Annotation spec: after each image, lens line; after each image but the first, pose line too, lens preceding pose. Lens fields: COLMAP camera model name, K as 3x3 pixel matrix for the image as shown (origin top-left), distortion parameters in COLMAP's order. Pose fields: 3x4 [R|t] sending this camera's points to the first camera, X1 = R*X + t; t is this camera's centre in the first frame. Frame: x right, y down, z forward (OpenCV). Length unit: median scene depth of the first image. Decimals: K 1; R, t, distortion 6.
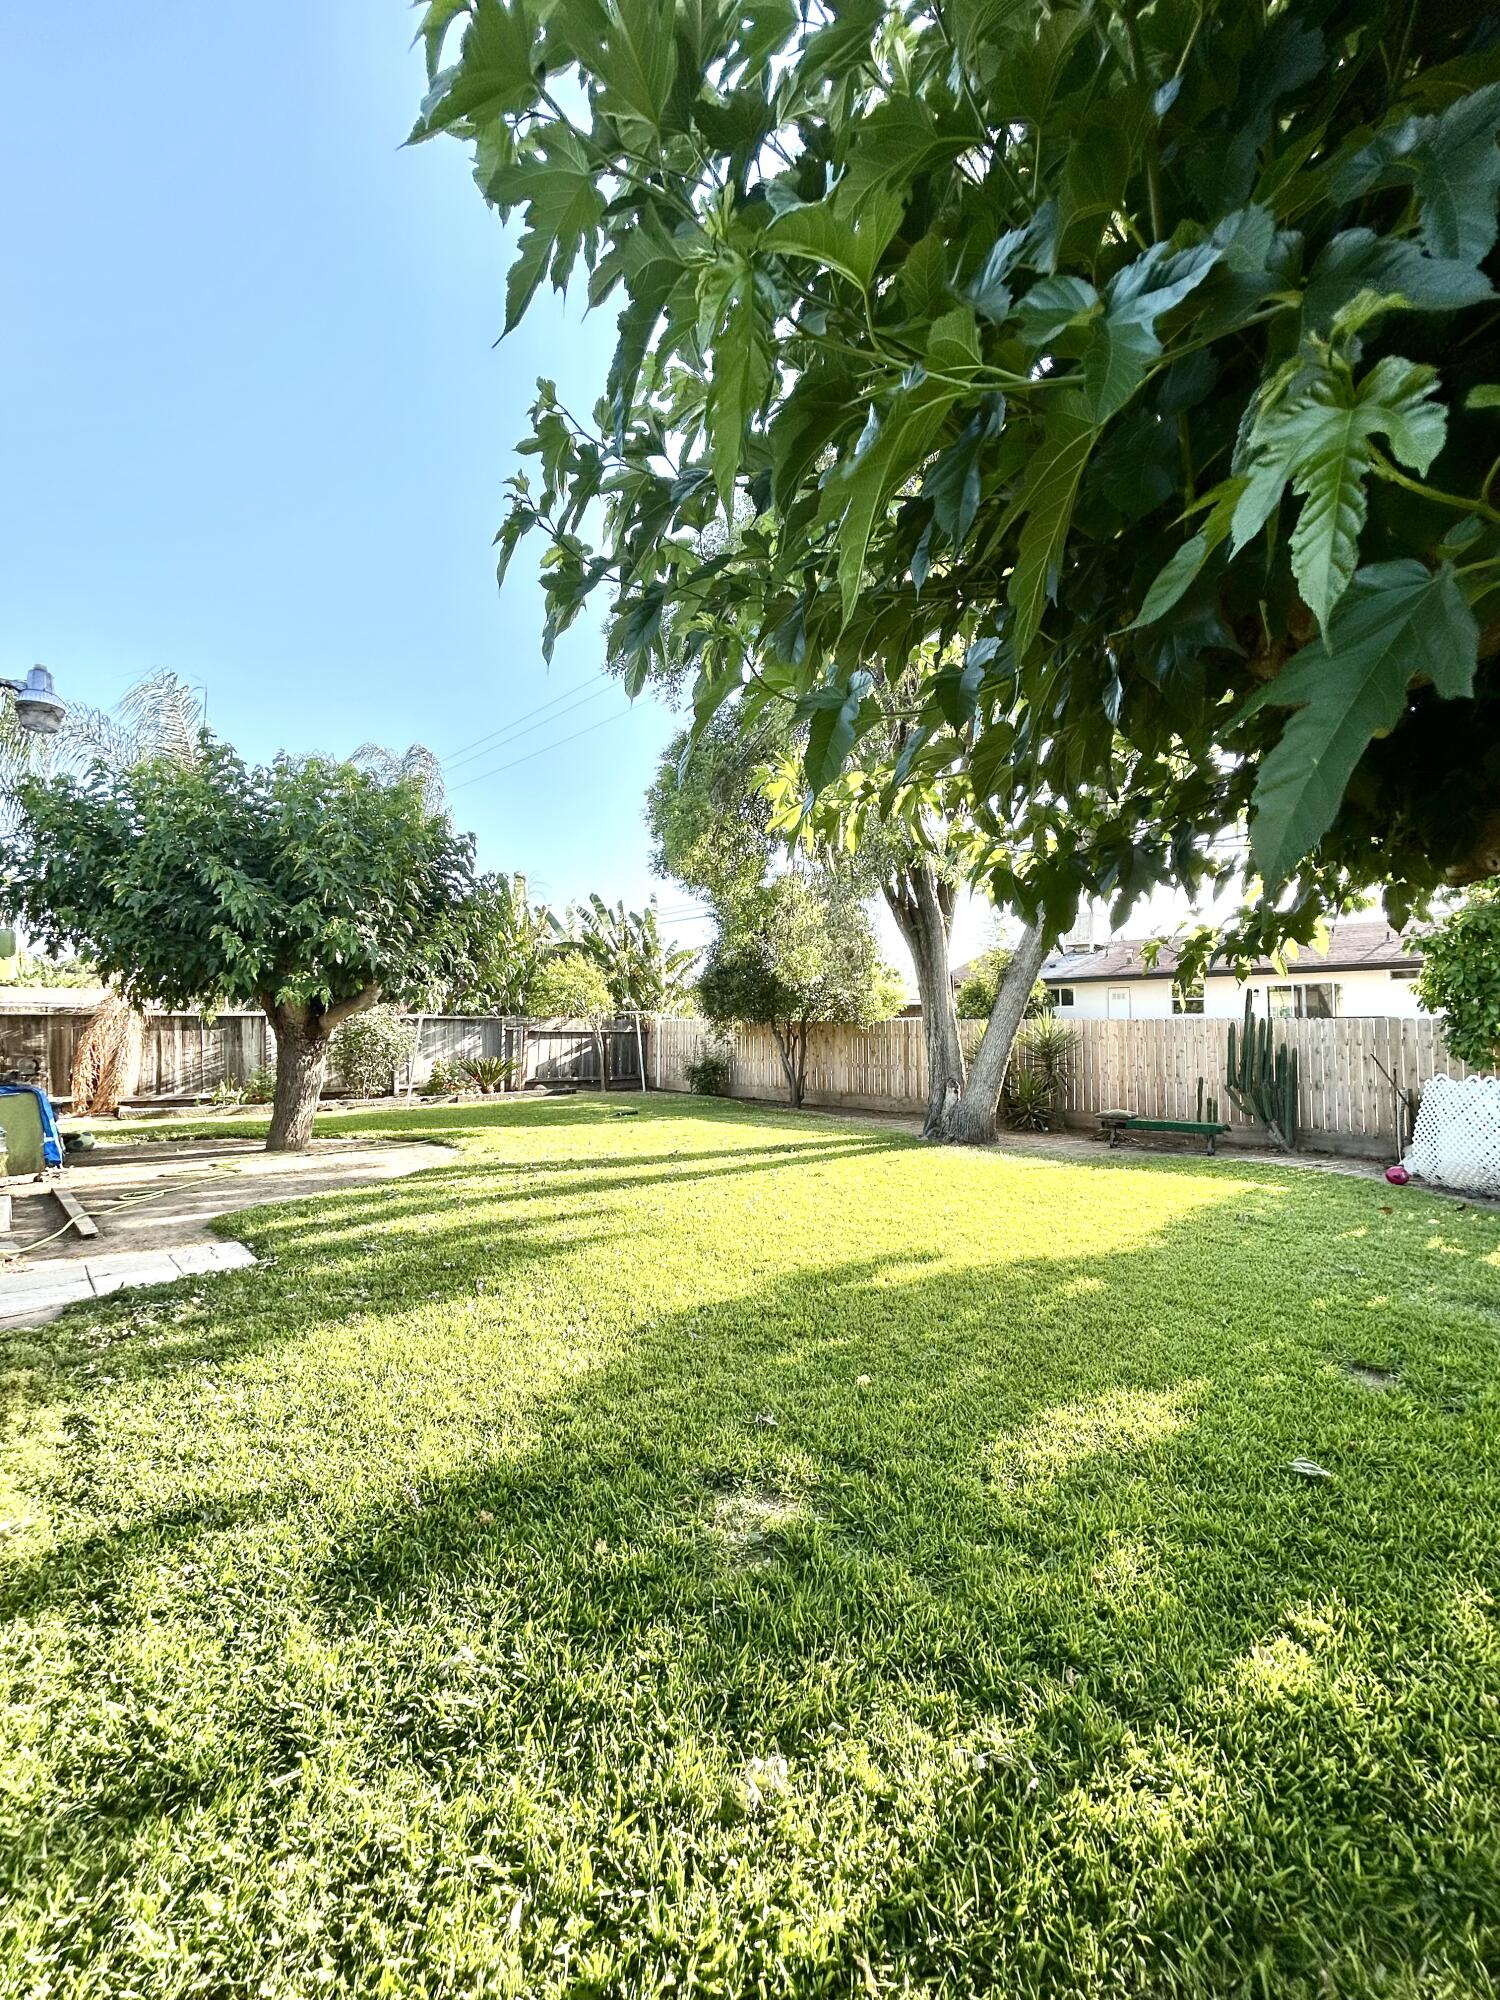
lens RADIAL K [[800.2, 0, 745.5], [0, 800.2, 1005.0], [0, 0, 1]] dist [0.000948, 0.000953]
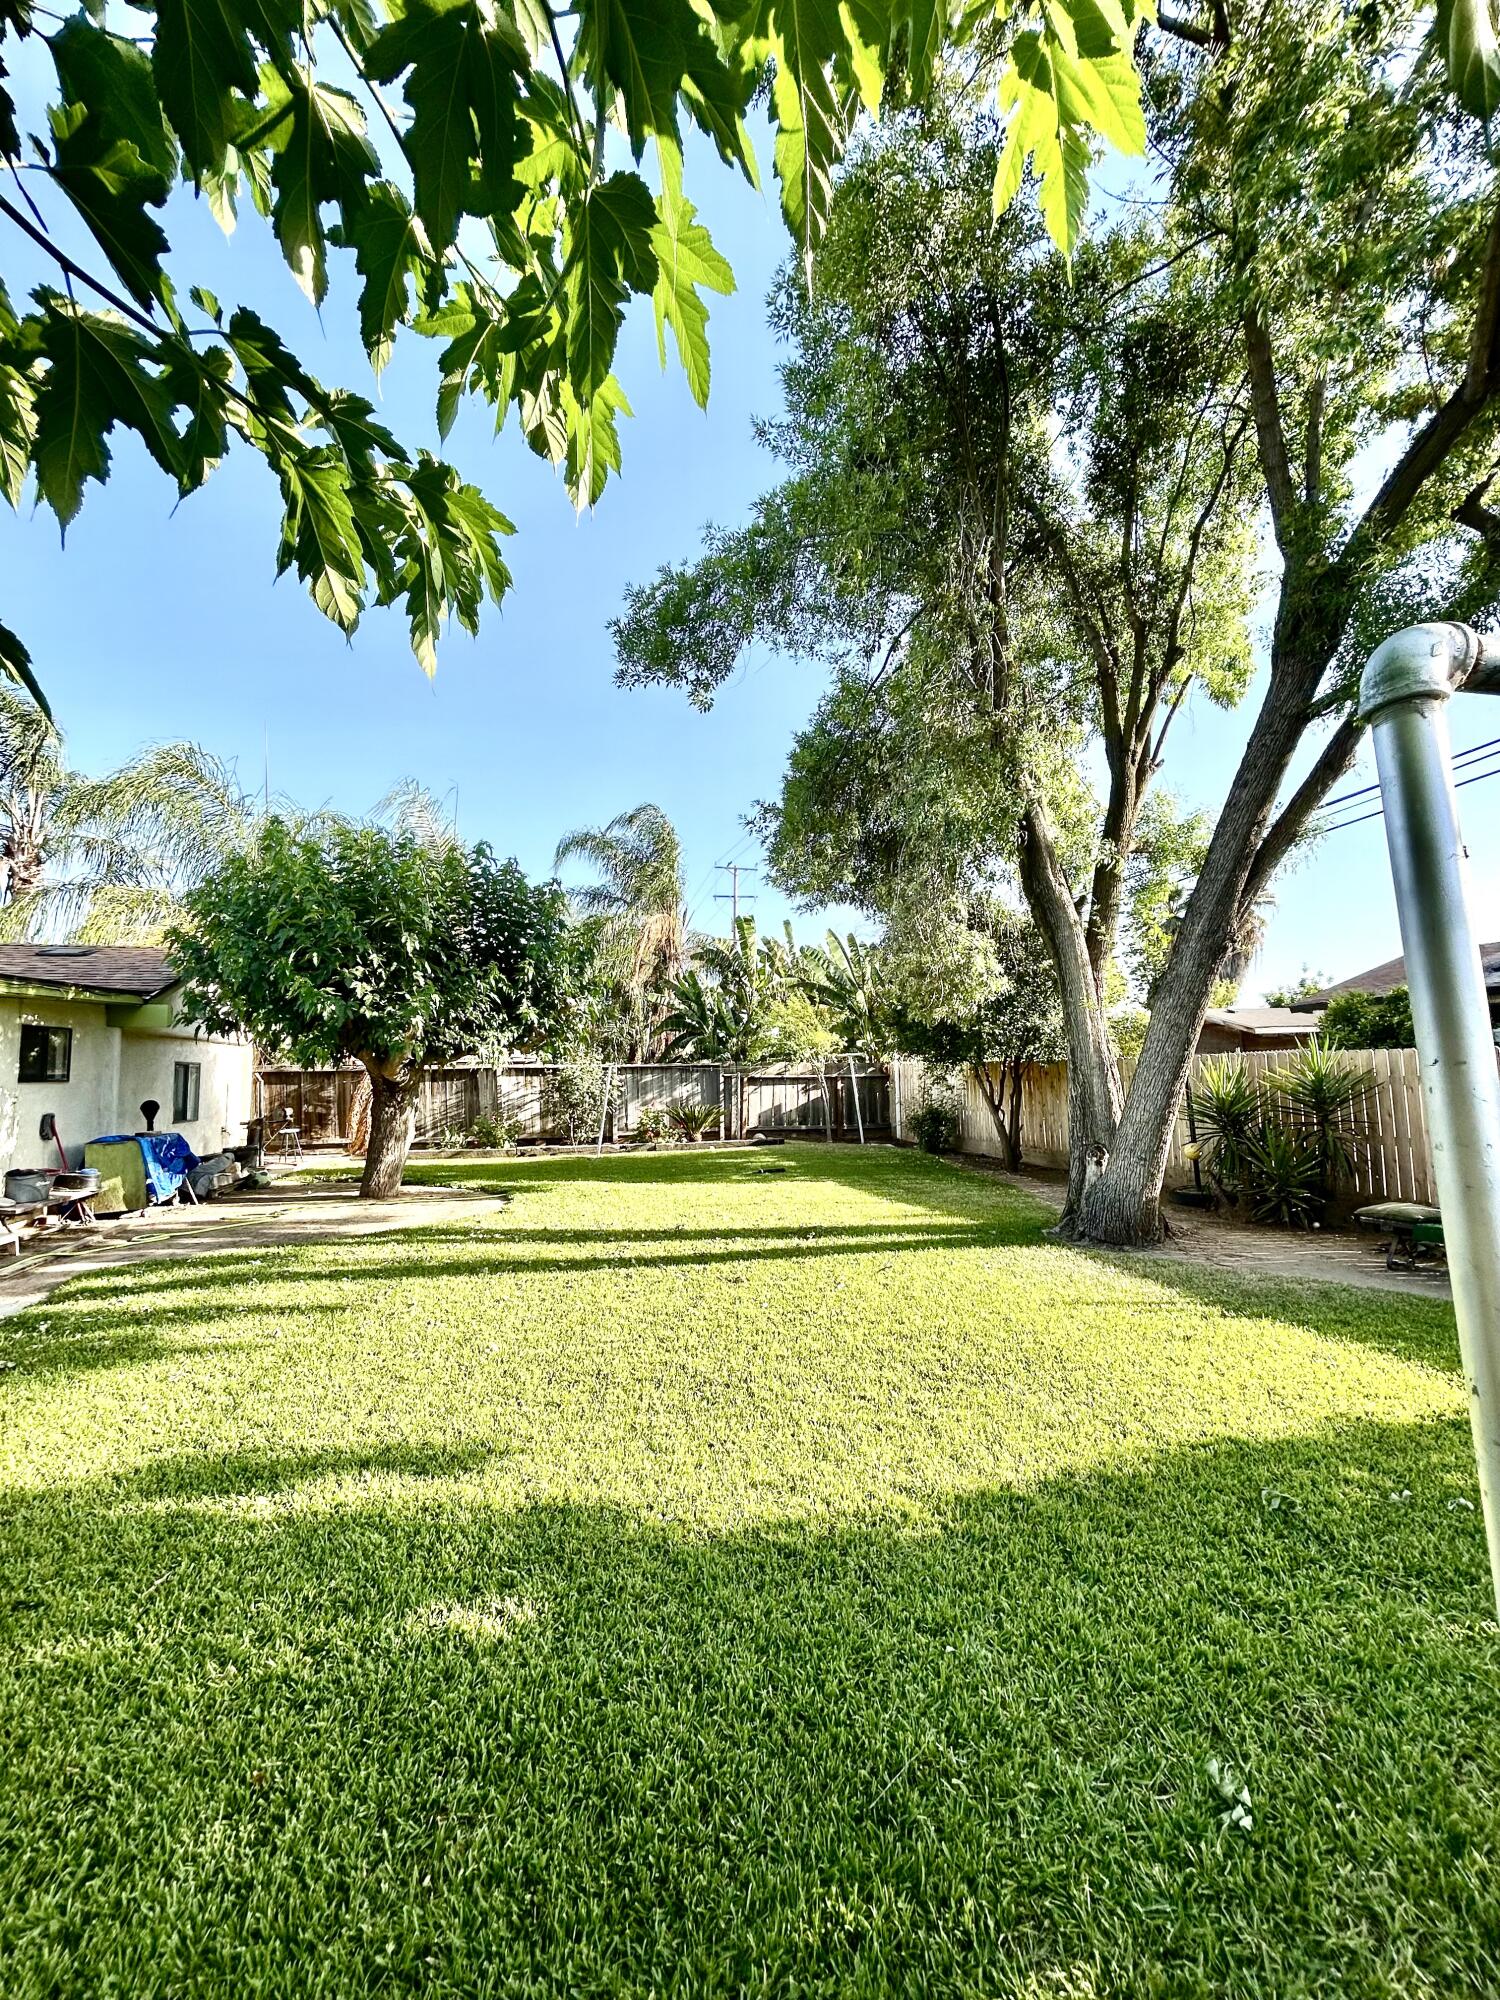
lens RADIAL K [[800.2, 0, 751.5], [0, 800.2, 998.4], [0, 0, 1]] dist [0.000948, 0.000953]
pose [[0.878937, -0.060047, -0.473142, 0.222317], [0.031932, 0.997226, -0.067239, 0.003417], [0.475867, 0.043991, 0.878416, 0.170292]]
